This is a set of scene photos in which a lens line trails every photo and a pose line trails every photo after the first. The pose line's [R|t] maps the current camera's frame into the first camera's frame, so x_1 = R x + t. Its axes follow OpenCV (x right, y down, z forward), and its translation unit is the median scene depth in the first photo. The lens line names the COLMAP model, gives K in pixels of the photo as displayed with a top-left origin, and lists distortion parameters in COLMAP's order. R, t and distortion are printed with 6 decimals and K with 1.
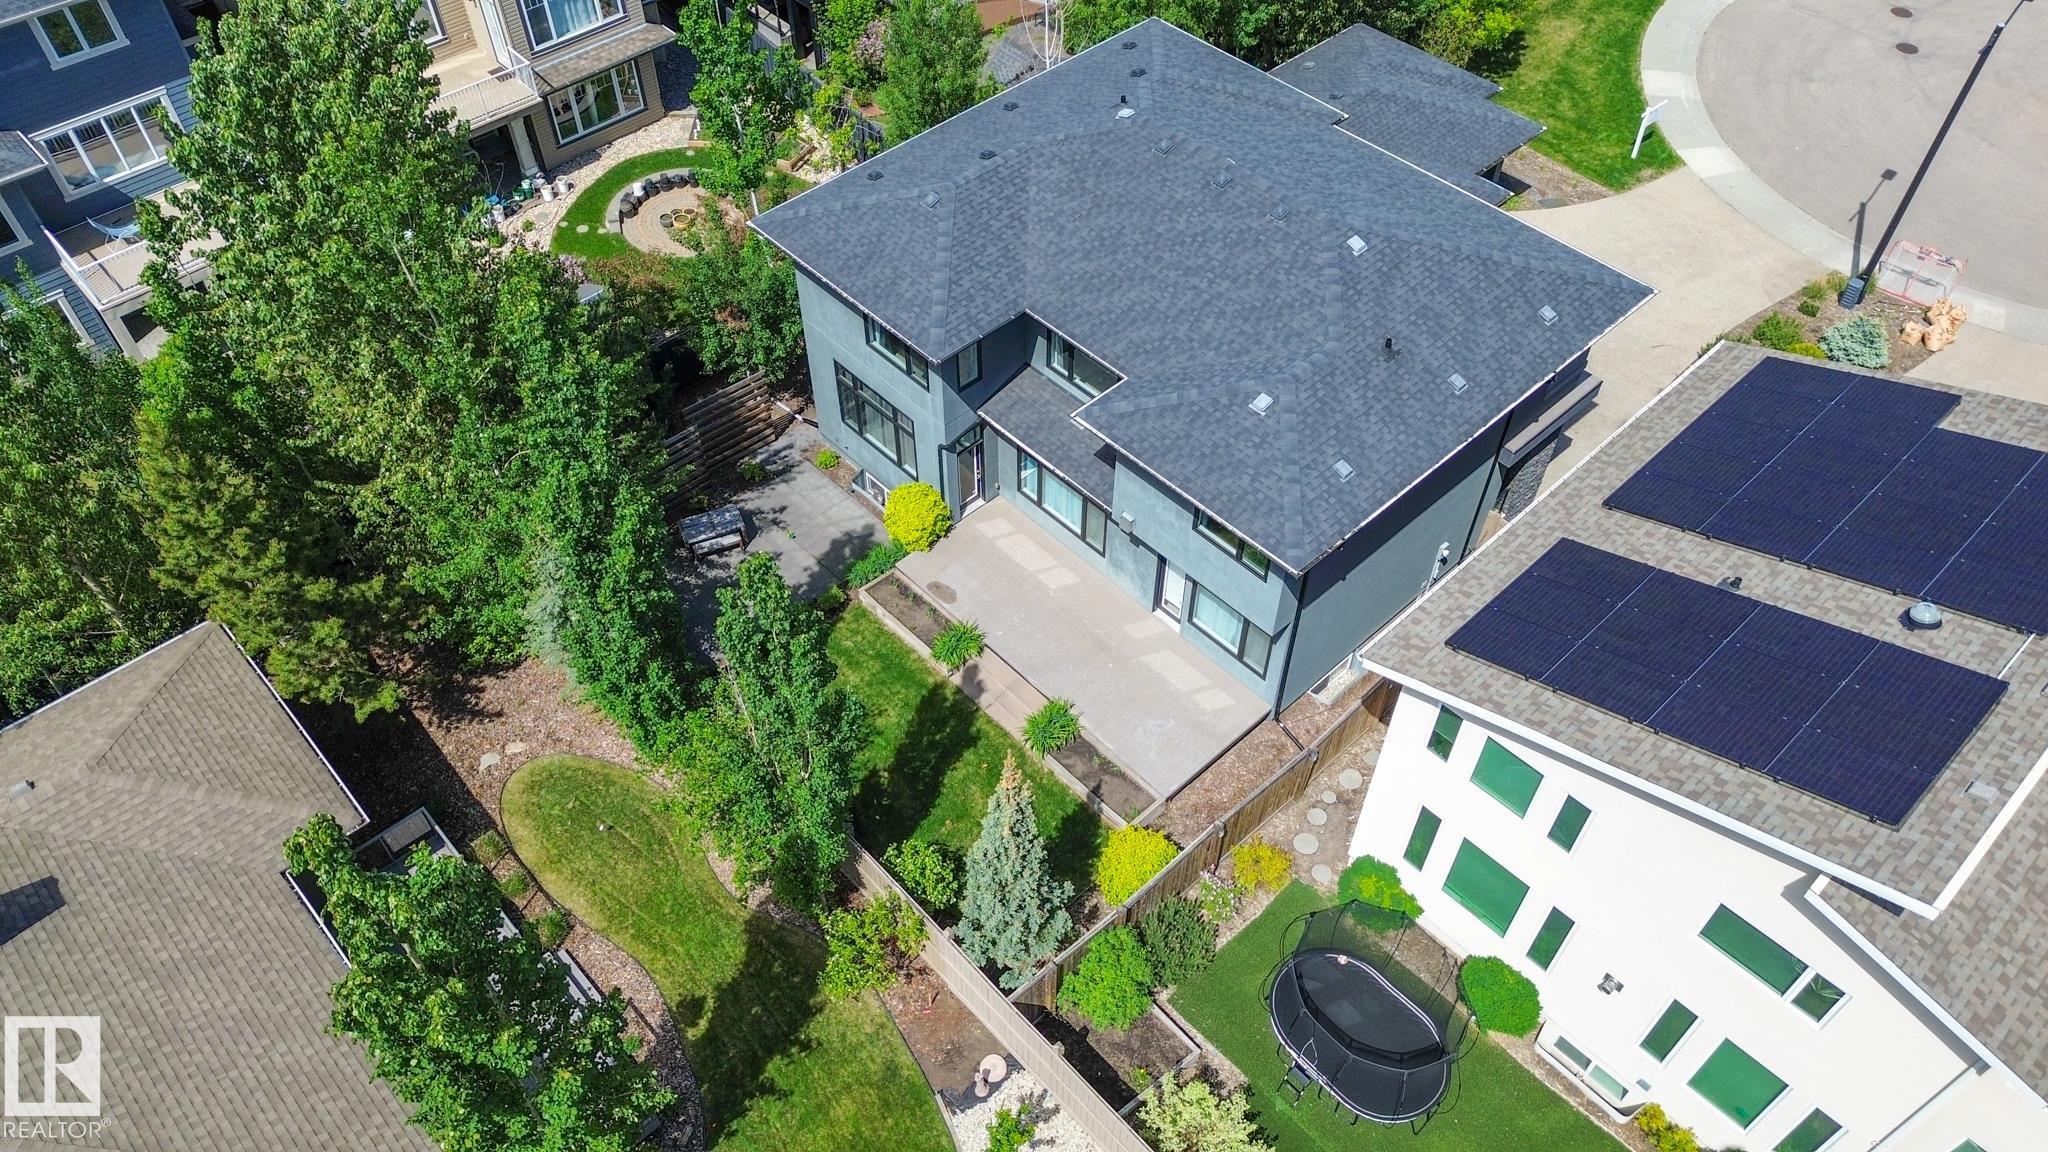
lens RADIAL K [[1443.1, 0, 1024.0], [0, 1443.1, 576.0], [0, 0, 1]] dist [0.106176, -0.112093]
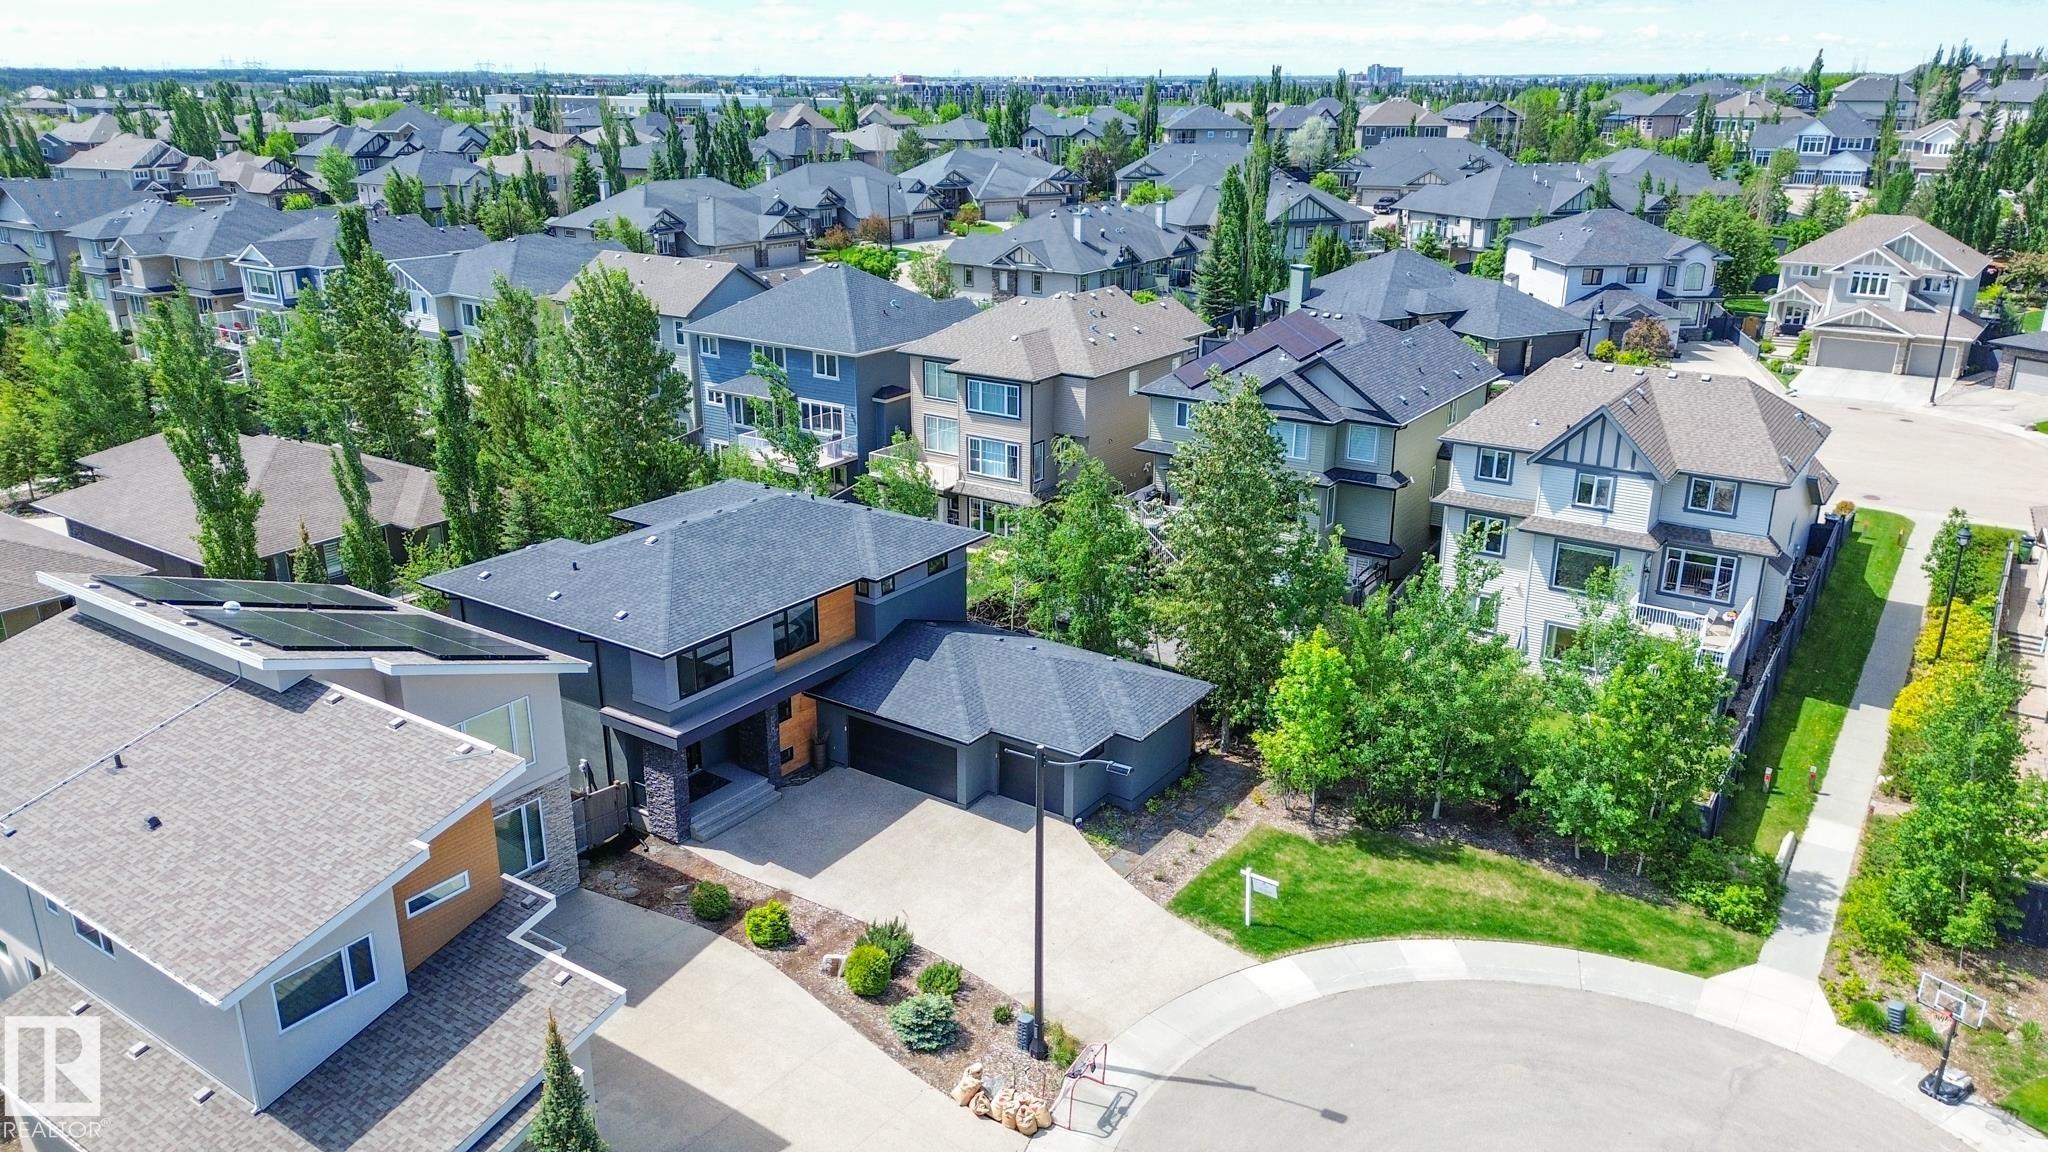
lens RADIAL K [[1443.1, 0, 1024.0], [0, 1443.1, 576.0], [0, 0, 1]] dist [0.106176, -0.112093]
pose [[0.214638, 0.318948, -0.923148, 1.161085], [-0.740042, 0.669933, 0.059398, -0.385622], [0.637392, 0.670419, 0.379828, 0.437876]]
